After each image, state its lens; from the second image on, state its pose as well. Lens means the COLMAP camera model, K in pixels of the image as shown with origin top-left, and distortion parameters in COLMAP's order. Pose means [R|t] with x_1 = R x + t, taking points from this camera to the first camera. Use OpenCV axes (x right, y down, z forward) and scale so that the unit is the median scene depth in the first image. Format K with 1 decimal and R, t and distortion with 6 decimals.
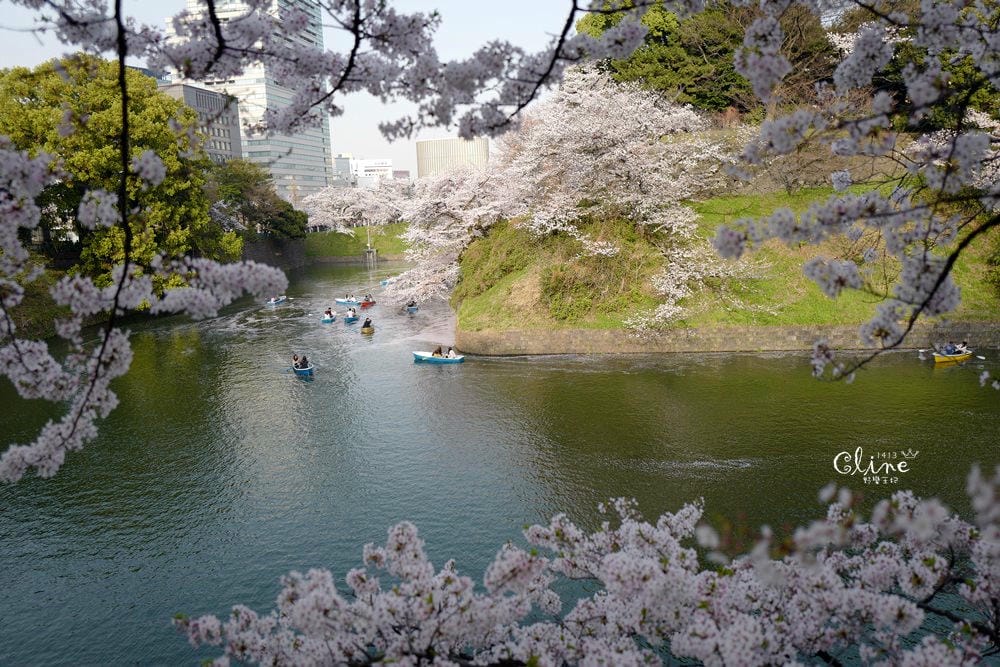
lens RADIAL K [[797.1, 0, 498.2], [0, 797.1, 341.6], [0, 0, 1]] dist [0.013869, -0.002267]
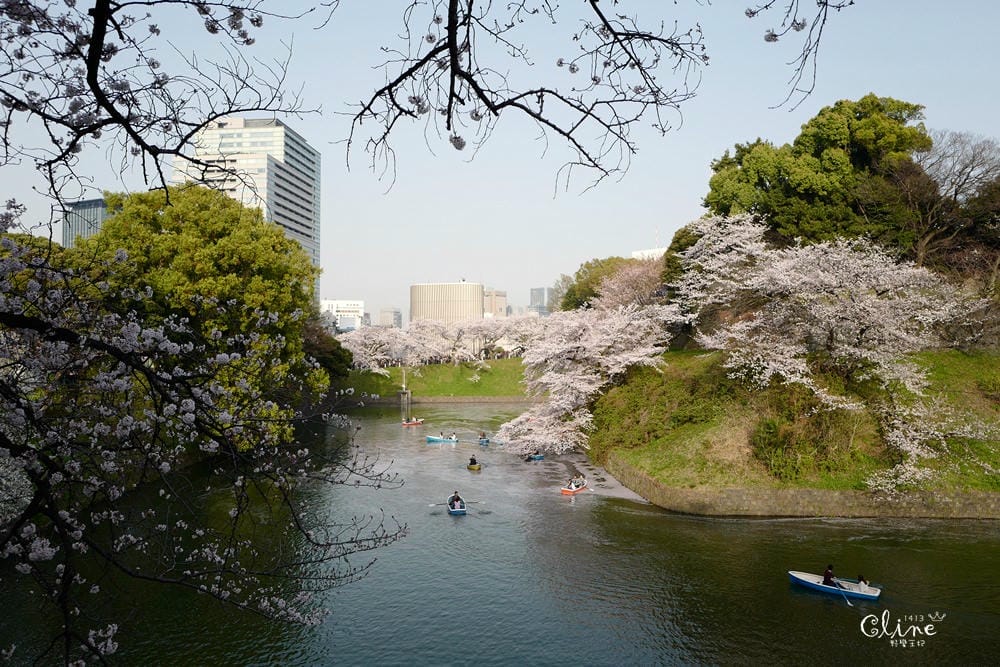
lens RADIAL K [[797.1, 0, 501.9], [0, 797.1, 329.1], [0, 0, 1]] dist [0.013869, -0.002267]
pose [[0.995720, 0.042800, 0.081919, -0.284332], [-0.025897, 0.980010, -0.197255, -0.004605], [-0.088724, 0.194290, 0.976924, 0.077687]]
